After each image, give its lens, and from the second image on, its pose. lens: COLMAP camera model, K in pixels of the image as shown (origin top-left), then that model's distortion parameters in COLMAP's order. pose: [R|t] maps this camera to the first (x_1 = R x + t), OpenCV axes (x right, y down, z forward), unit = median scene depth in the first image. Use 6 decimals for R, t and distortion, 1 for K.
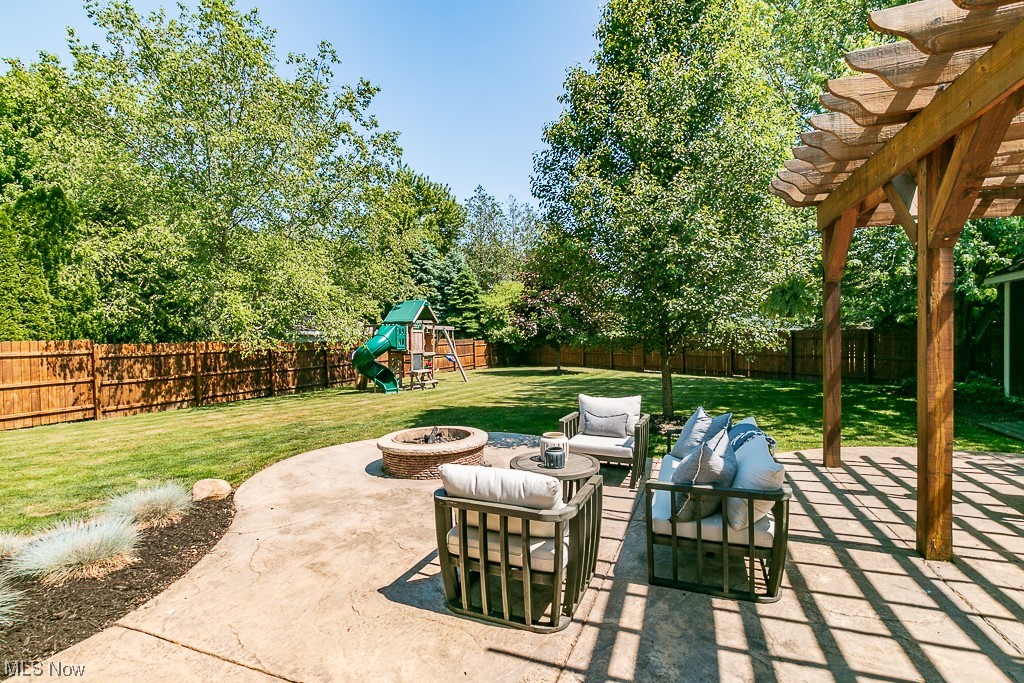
lens RADIAL K [[459.7, 0, 504.9], [0, 459.7, 338.4], [0, 0, 1]] dist [0.001469, -0.000147]
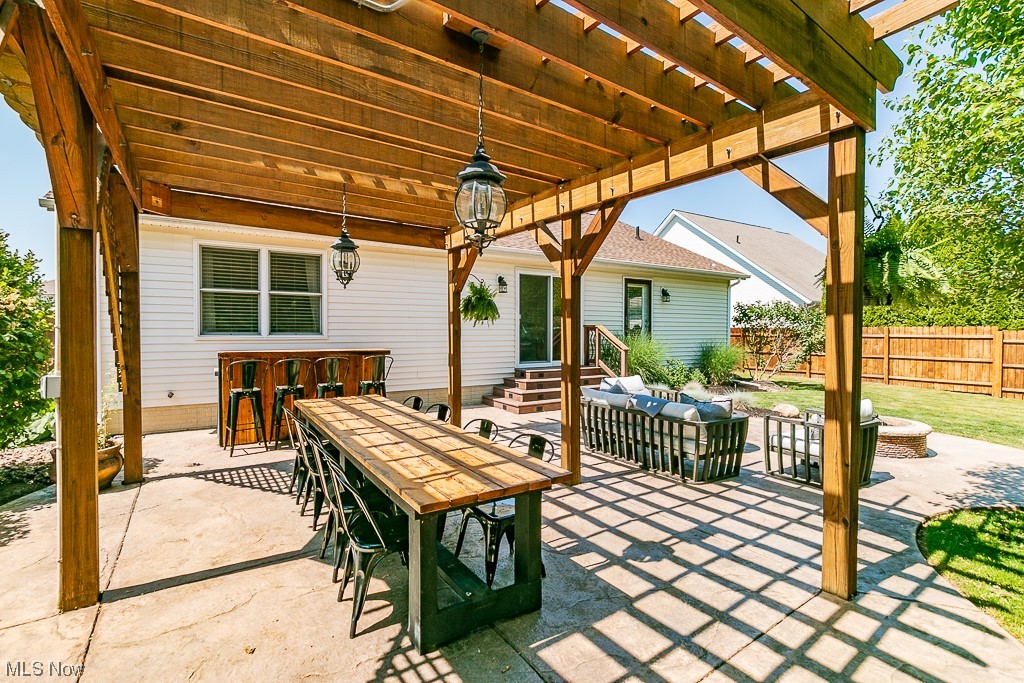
lens RADIAL K [[459.7, 0, 504.9], [0, 459.7, 338.4], [0, 0, 1]] dist [0.001469, -0.000147]
pose [[-0.560194, 0.030114, -0.827814, 0.638156], [0.001857, 0.999382, 0.035099, -0.016352], [0.828360, 0.018125, -0.559903, 0.456576]]
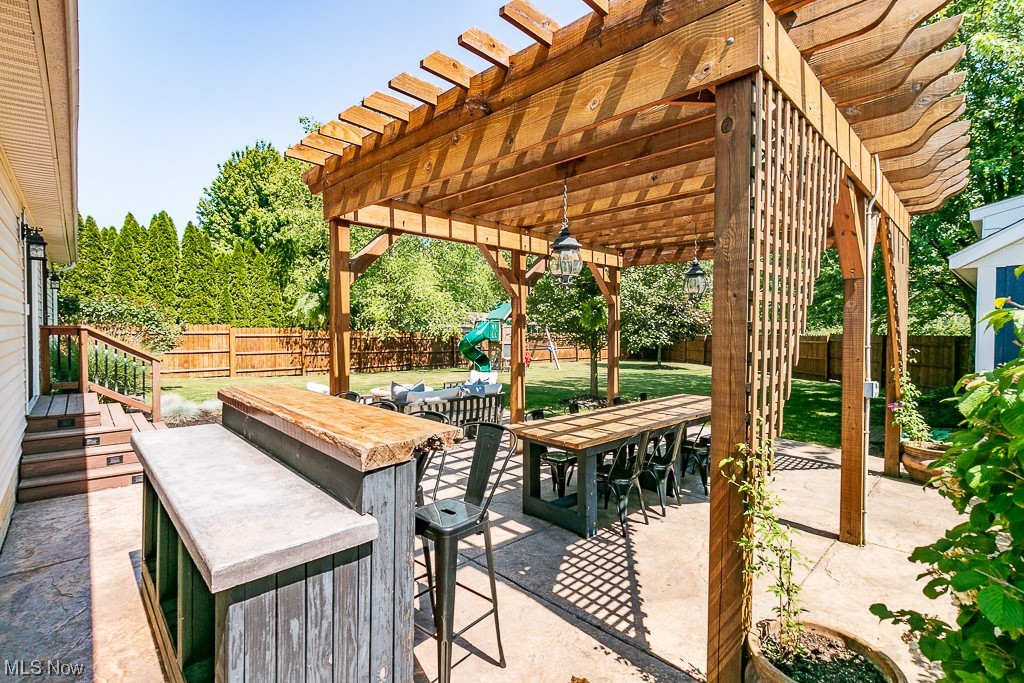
lens RADIAL K [[459.7, 0, 504.9], [0, 459.7, 338.4], [0, 0, 1]] dist [0.001469, -0.000147]
pose [[0.906521, 0.033690, -0.420813, 0.486704], [-0.024589, 0.999332, 0.027037, -0.022636], [0.421443, -0.014163, 0.906744, -0.209930]]
